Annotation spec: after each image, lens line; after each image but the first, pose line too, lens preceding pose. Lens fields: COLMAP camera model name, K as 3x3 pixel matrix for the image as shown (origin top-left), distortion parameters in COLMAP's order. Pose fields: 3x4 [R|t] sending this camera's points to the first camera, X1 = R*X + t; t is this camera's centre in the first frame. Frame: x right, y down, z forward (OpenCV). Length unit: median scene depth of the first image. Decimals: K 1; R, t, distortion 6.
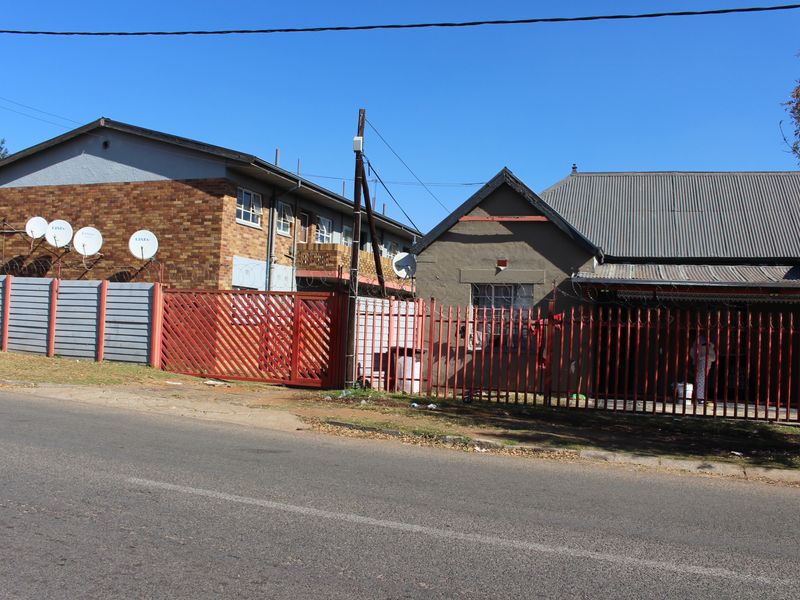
lens RADIAL K [[741.4, 0, 400.3], [0, 741.4, 305.9], [0, 0, 1]] dist [-0.164239, 0.140270]
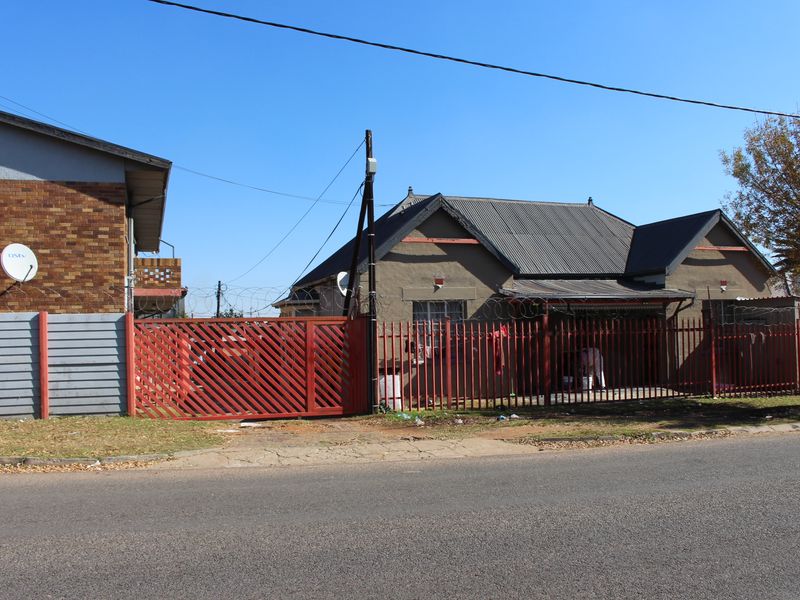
lens RADIAL K [[741.4, 0, 400.3], [0, 741.4, 305.9], [0, 0, 1]] dist [-0.164239, 0.140270]
pose [[0.793426, -0.035915, 0.607606, -0.497616], [0.036292, 0.999273, 0.011675, -0.032082], [-0.607584, 0.012788, 0.794153, 0.147706]]
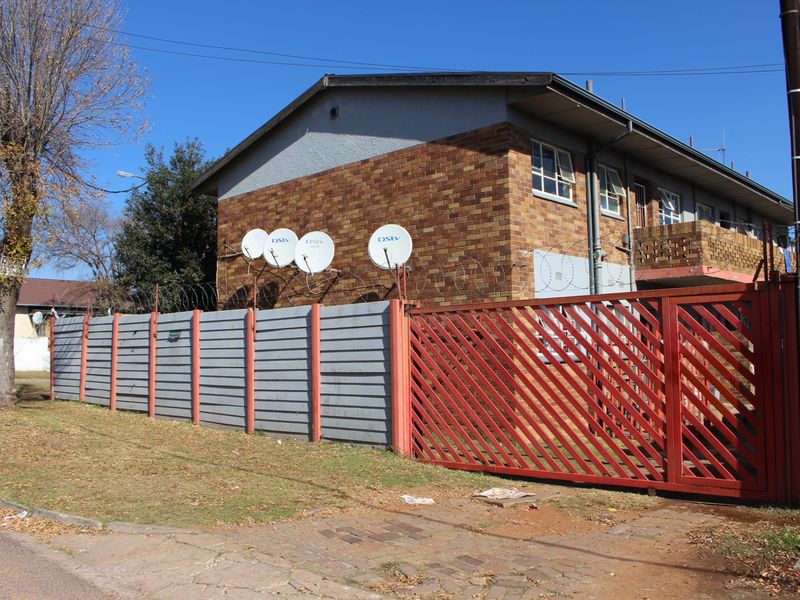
lens RADIAL K [[741.4, 0, 400.3], [0, 741.4, 305.9], [0, 0, 1]] dist [-0.164239, 0.140270]
pose [[0.908820, -0.085017, -0.408434, -0.085884], [0.067227, 0.996065, -0.057745, 0.005231], [0.411737, 0.025022, 0.910959, 0.416881]]
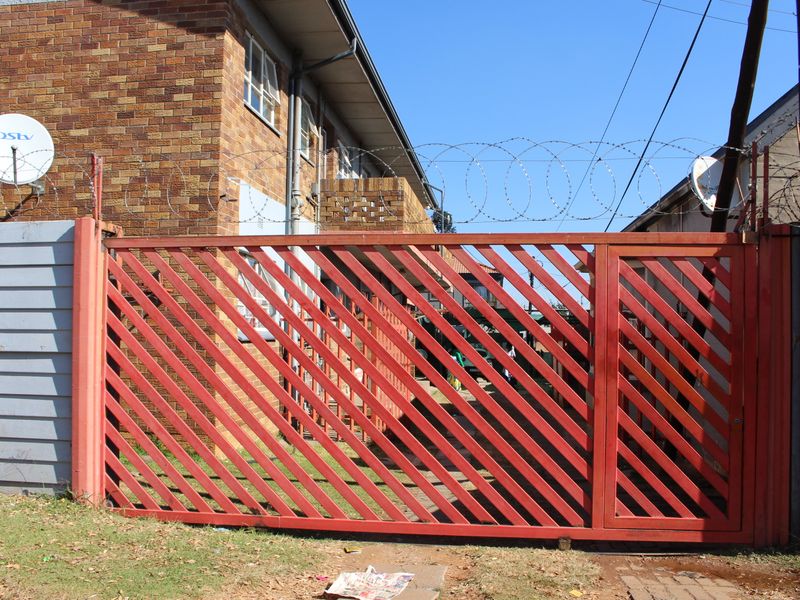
lens RADIAL K [[741.4, 0, 400.3], [0, 741.4, 305.9], [0, 0, 1]] dist [-0.164239, 0.140270]
pose [[0.981586, -0.026777, 0.189135, -0.224058], [0.027089, 0.999633, 0.000934, 0.006631], [-0.189091, 0.004206, 0.981951, 0.581807]]
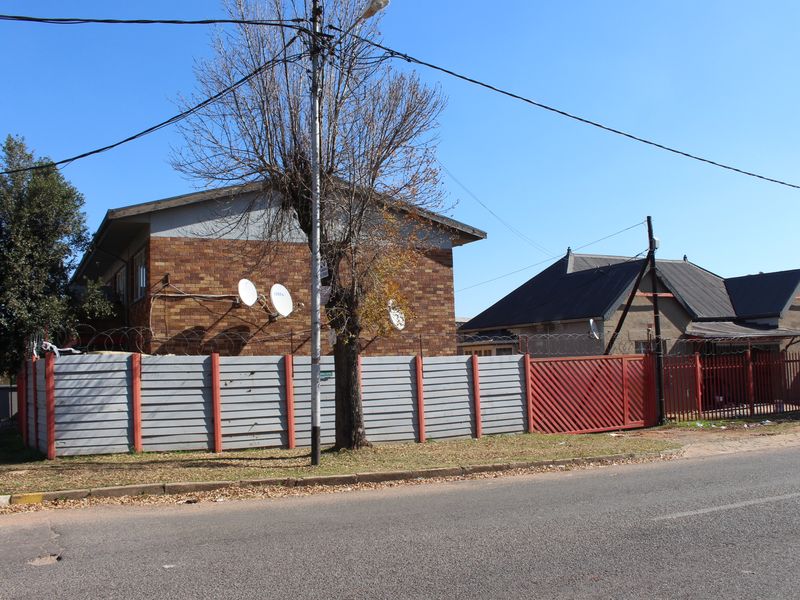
lens RADIAL K [[741.4, 0, 400.3], [0, 741.4, 305.9], [0, 0, 1]] dist [-0.164239, 0.140270]
pose [[0.690009, -0.010112, 0.723730, -1.052468], [0.043803, 0.998653, -0.027809, -0.068193], [-0.722474, 0.050890, 0.689523, 0.329387]]
